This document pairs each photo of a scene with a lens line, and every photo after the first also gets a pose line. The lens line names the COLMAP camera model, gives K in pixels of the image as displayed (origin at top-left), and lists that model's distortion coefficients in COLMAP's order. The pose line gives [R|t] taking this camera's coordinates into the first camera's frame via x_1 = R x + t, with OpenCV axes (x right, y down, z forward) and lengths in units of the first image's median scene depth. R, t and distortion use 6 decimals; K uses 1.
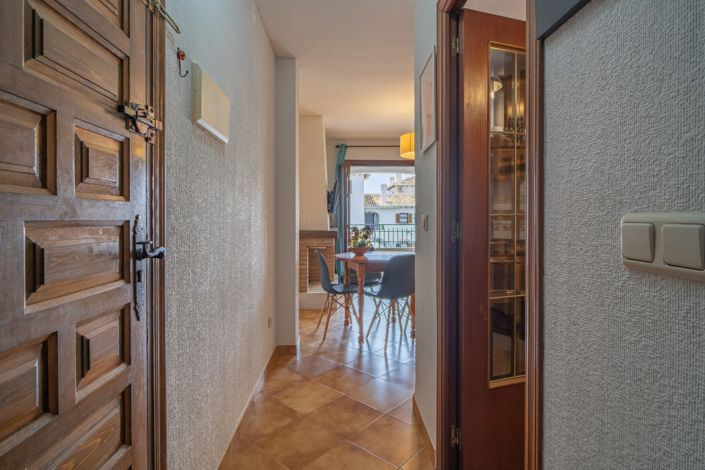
lens RADIAL K [[379.0, 0, 352.5], [0, 379.0, 235.0], [0, 0, 1]] dist [-0.001806, -0.000500]
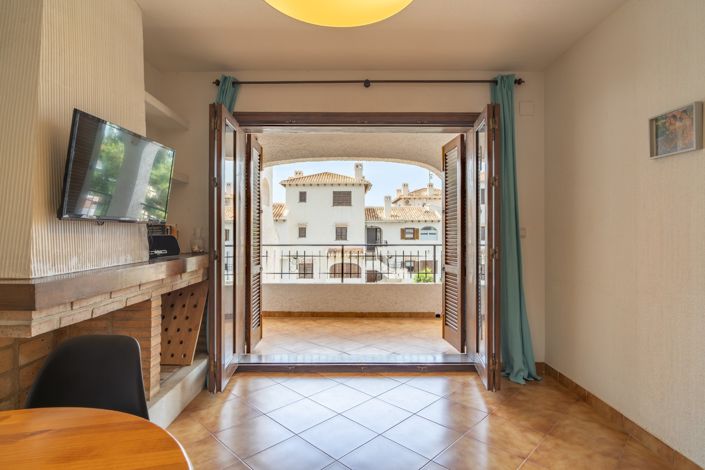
lens RADIAL K [[379.0, 0, 352.5], [0, 379.0, 235.0], [0, 0, 1]] dist [-0.001806, -0.000500]
pose [[0.999578, 0.000090, -0.029037, 0.025347], [-0.001244, 0.999210, -0.039723, -0.005003], [0.029011, 0.039742, 0.998789, 0.098180]]
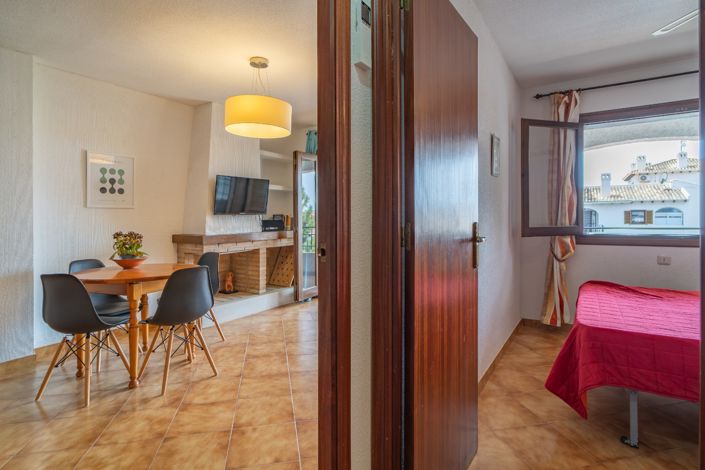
lens RADIAL K [[377.3, 0, 350.1], [0, 377.3, 221.9], [0, 0, 1]] dist [0.001413, 0.000246]
pose [[0.818962, 0.000137, -0.573848, 0.097215], [-0.018999, 0.999458, -0.026877, -0.003625], [0.573533, 0.032914, 0.818521, 0.066043]]
